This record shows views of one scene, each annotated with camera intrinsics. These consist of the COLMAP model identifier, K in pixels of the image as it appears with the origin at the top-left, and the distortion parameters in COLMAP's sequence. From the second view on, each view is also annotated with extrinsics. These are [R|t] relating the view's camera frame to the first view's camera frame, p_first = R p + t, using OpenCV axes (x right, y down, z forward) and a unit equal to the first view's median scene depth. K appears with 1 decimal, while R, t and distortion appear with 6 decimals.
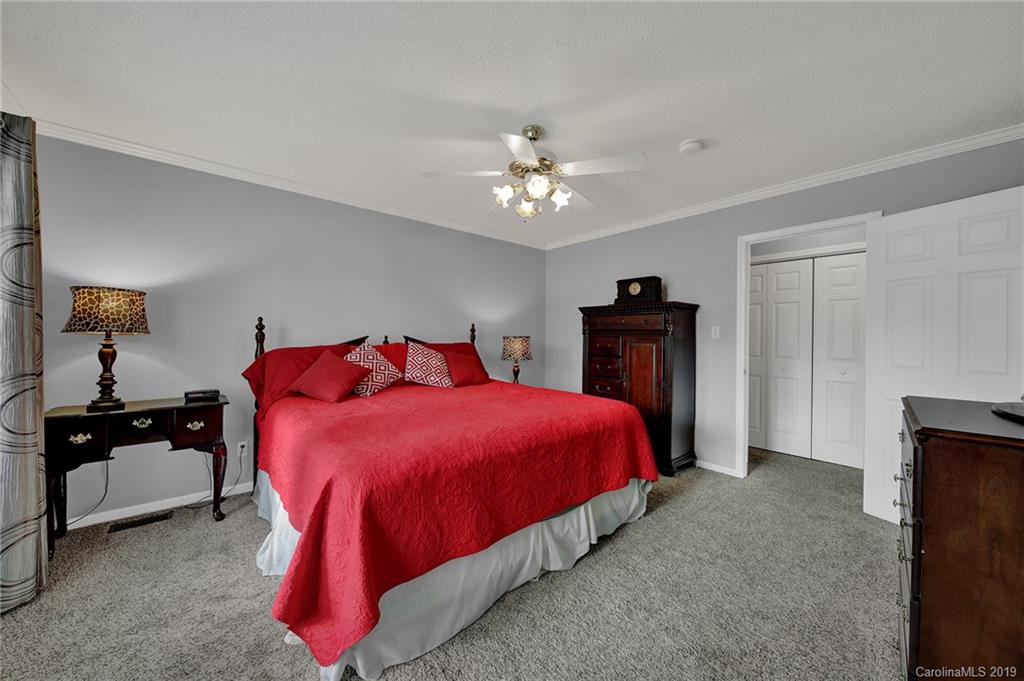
lens RADIAL K [[364.9, 0, 509.6], [0, 364.9, 336.0], [0, 0, 1]] dist [-0.000043, -0.000152]
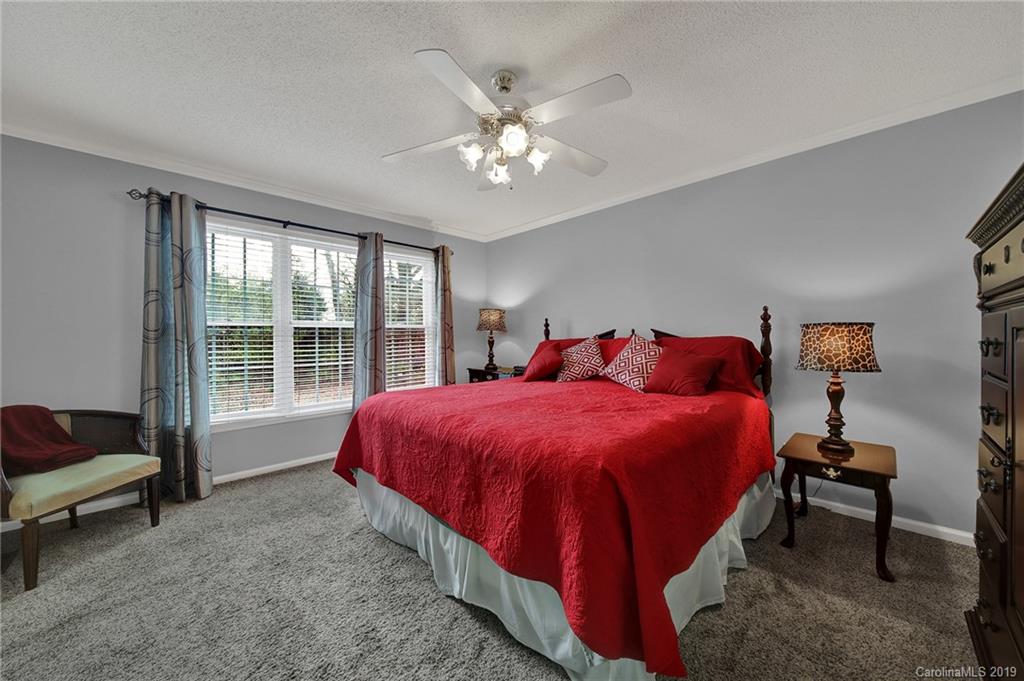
lens RADIAL K [[364.9, 0, 509.6], [0, 364.9, 336.0], [0, 0, 1]] dist [-0.000043, -0.000152]
pose [[0.061929, -0.008482, -0.998045, 0.722367], [0.008391, 0.999933, -0.007978, 0.026914], [0.998045, -0.007880, 0.061996, 0.764765]]
